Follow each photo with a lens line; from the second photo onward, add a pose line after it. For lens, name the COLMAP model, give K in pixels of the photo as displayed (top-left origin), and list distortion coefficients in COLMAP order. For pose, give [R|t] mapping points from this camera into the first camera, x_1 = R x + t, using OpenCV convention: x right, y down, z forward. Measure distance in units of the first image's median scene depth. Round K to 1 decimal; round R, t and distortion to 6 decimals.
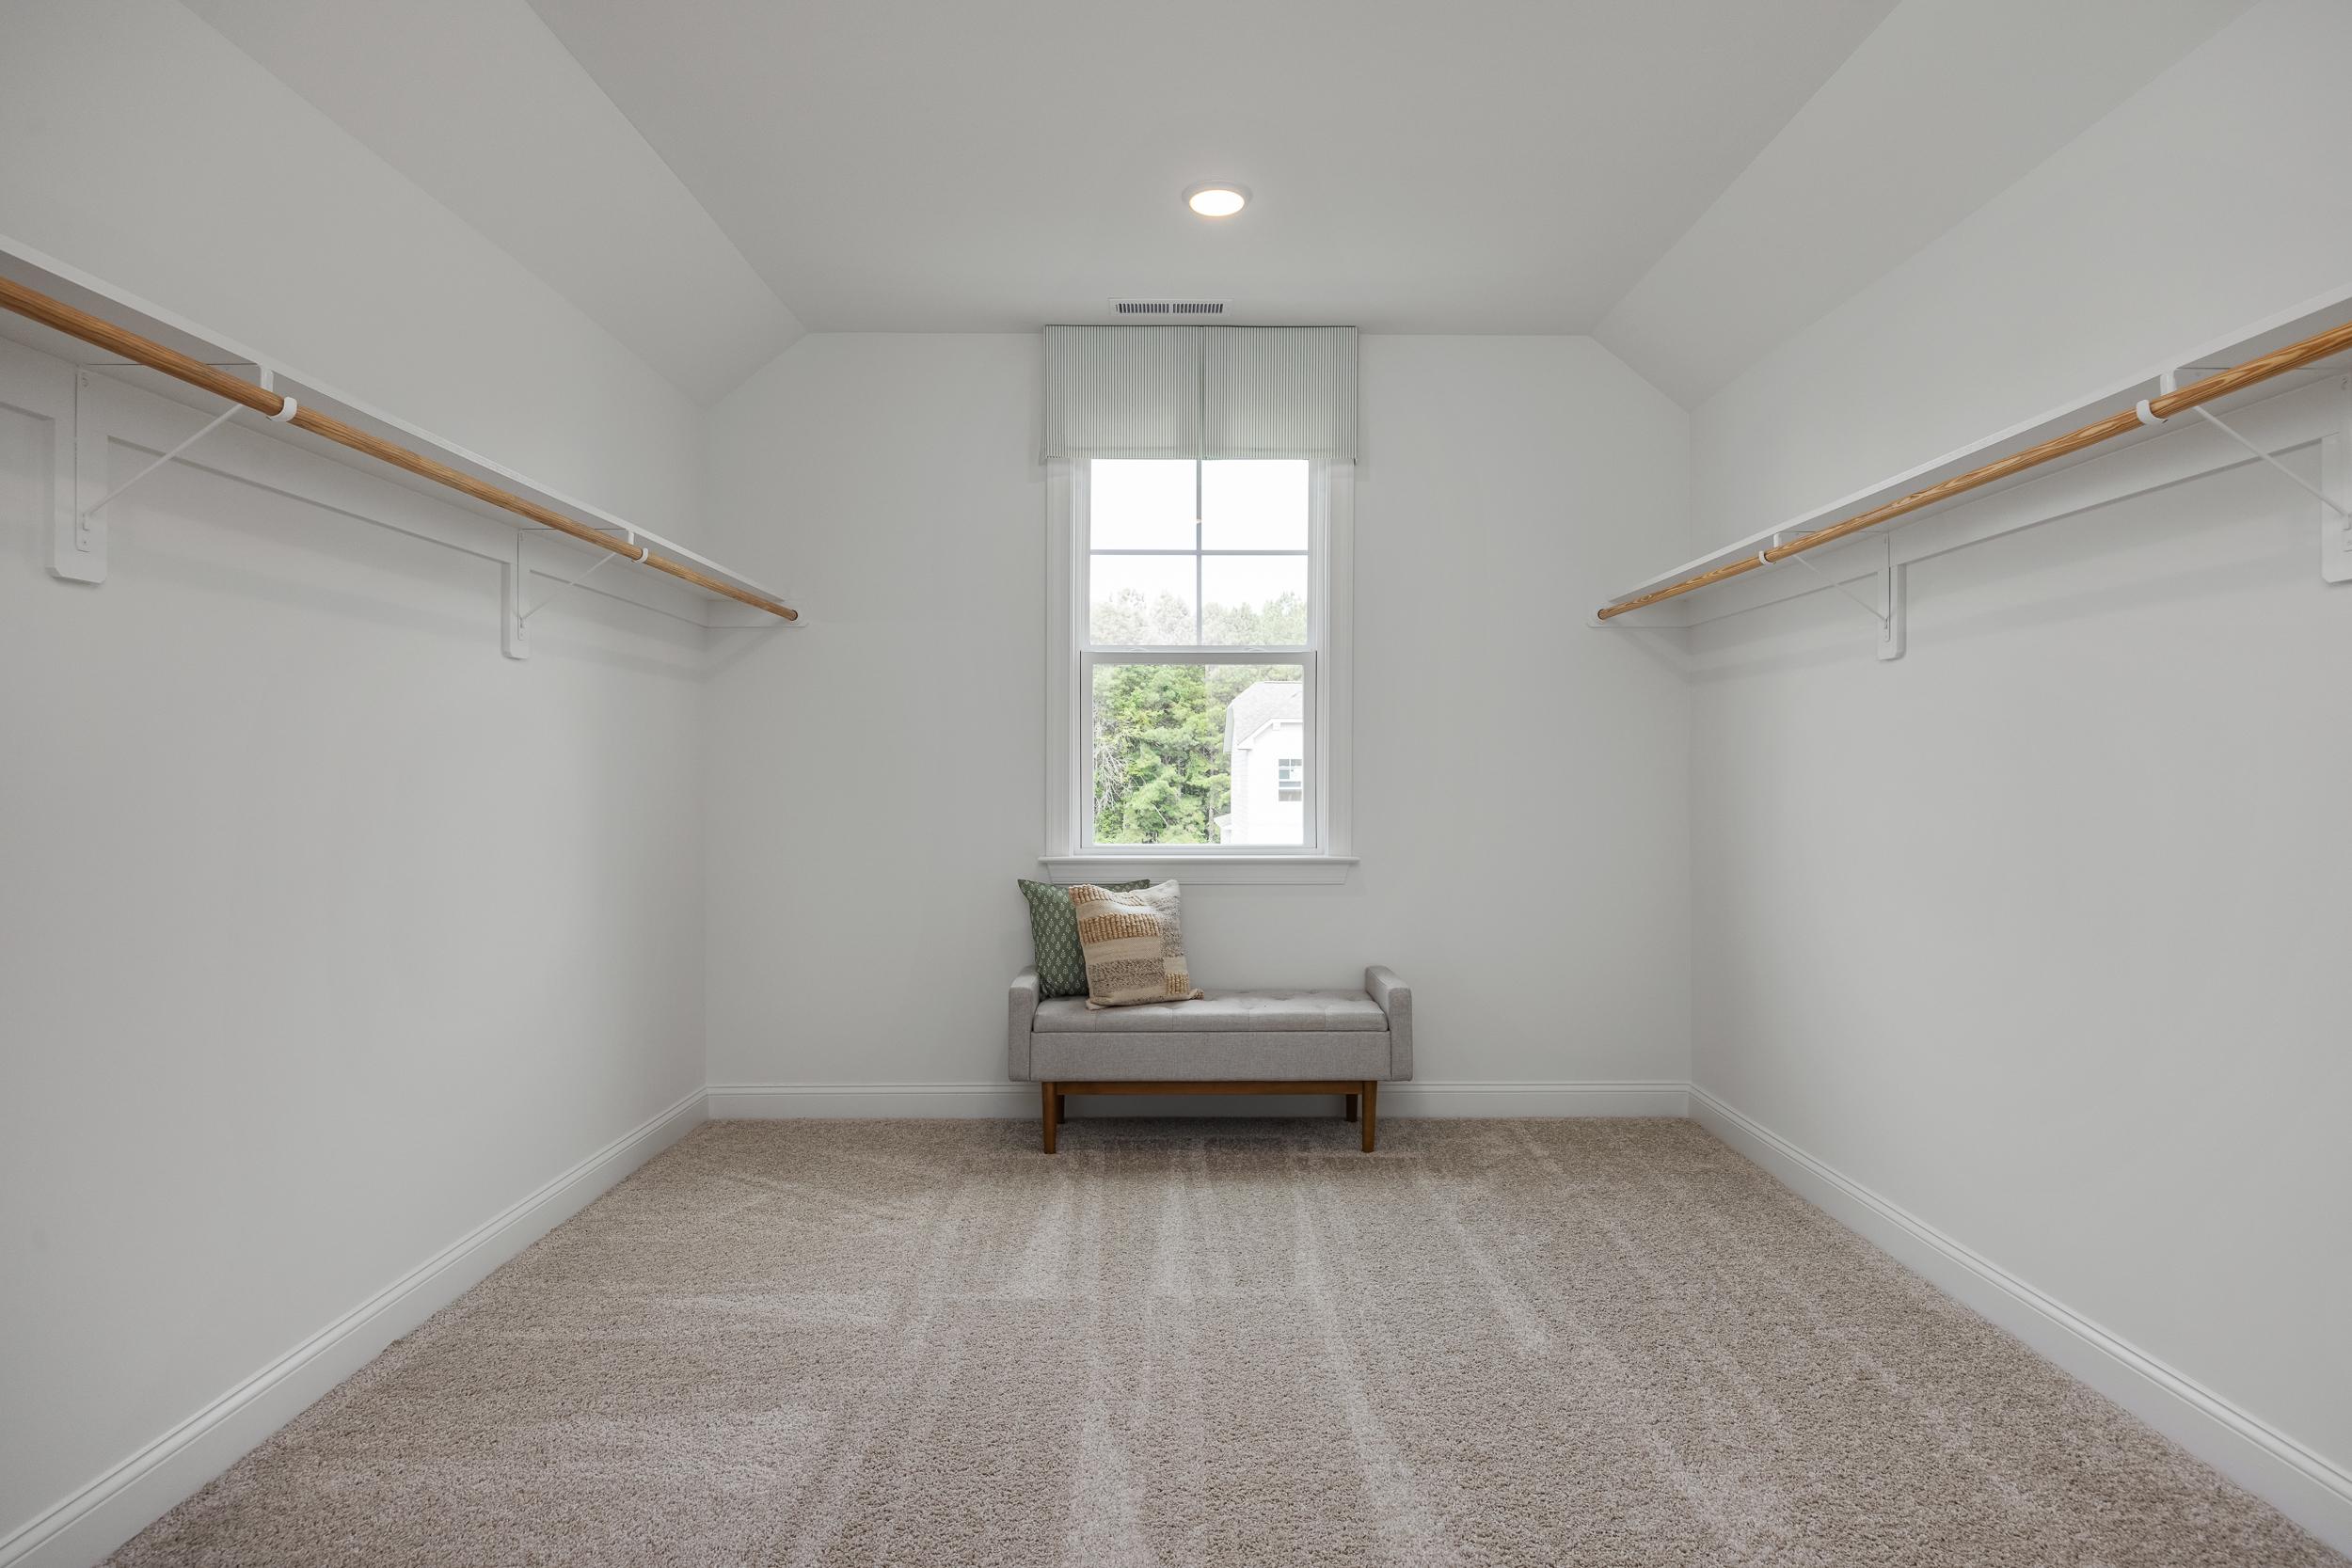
lens RADIAL K [[1004.2, 0, 1185.1], [0, 1004.2, 784.2], [0, 0, 1]] dist [0.003439, 0.000499]
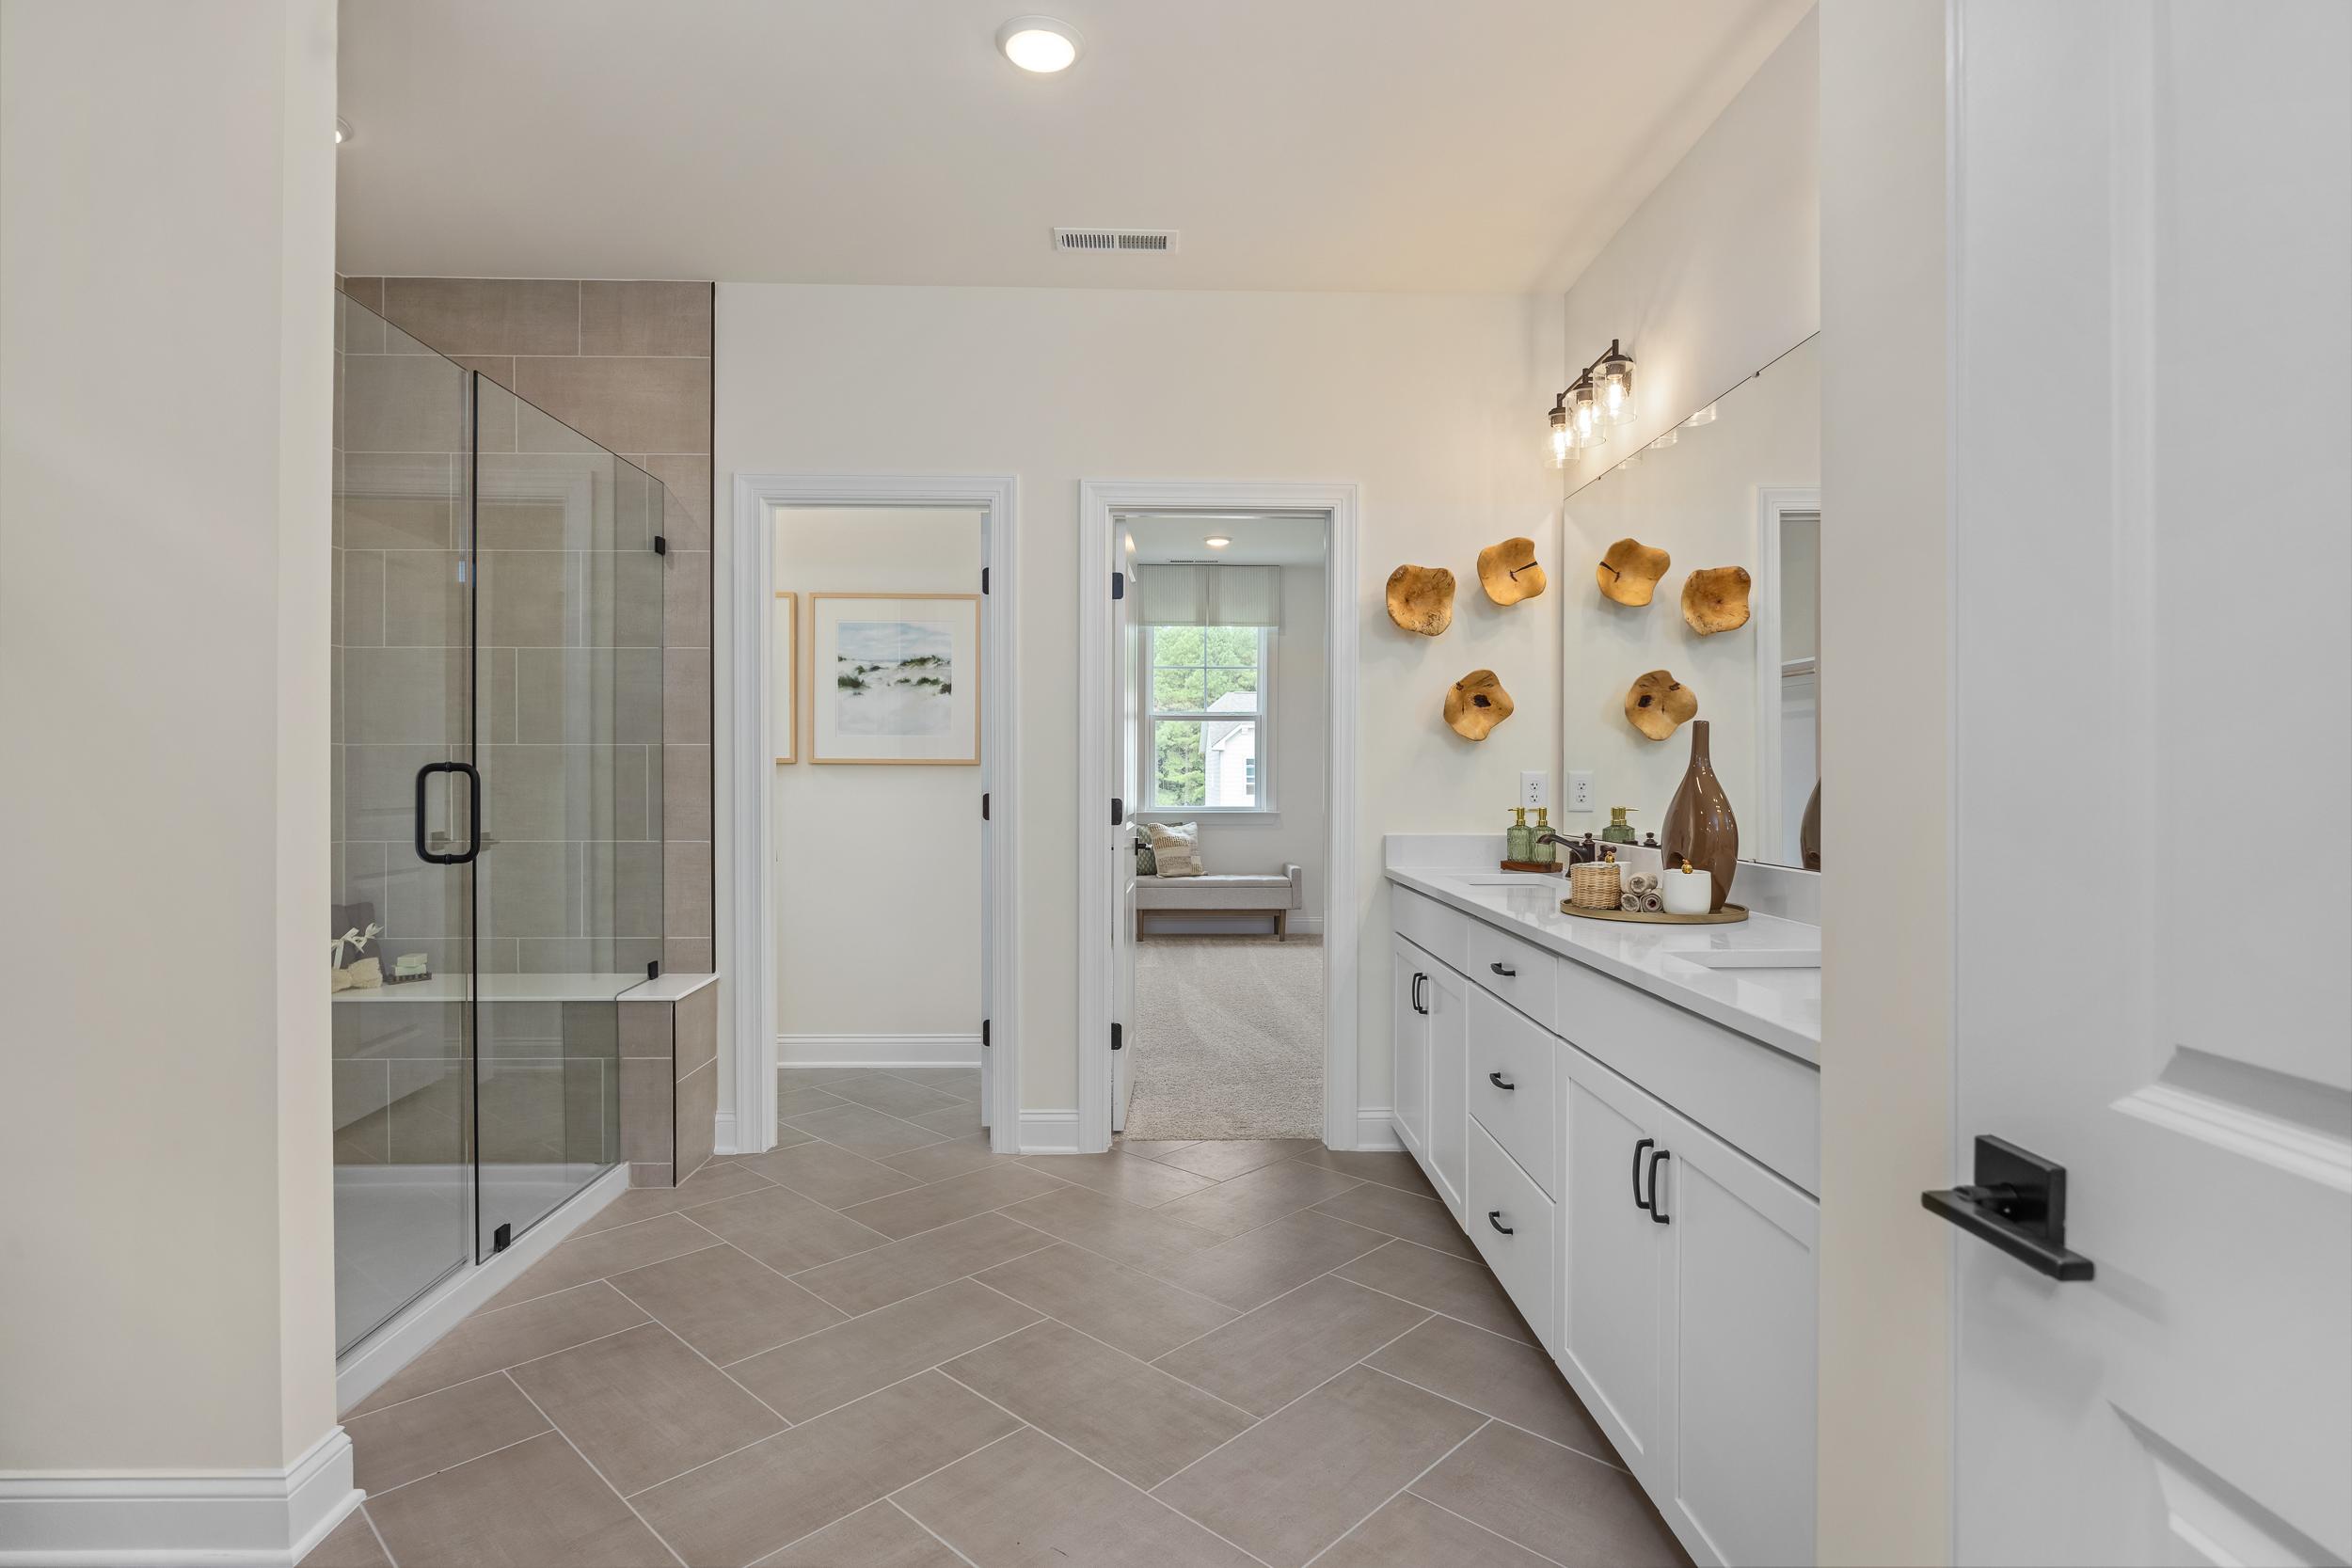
lens RADIAL K [[1194.3, 0, 1165.0], [0, 1194.3, 782.0], [0, 0, 1]] dist [-0.014410, 0.000936]
pose [[0.999751, 0.001982, 0.022226, -0.137257], [-0.001988, 0.999998, 0.000214, 0.008539], [-0.022226, -0.000258, 0.999753, -1.634446]]
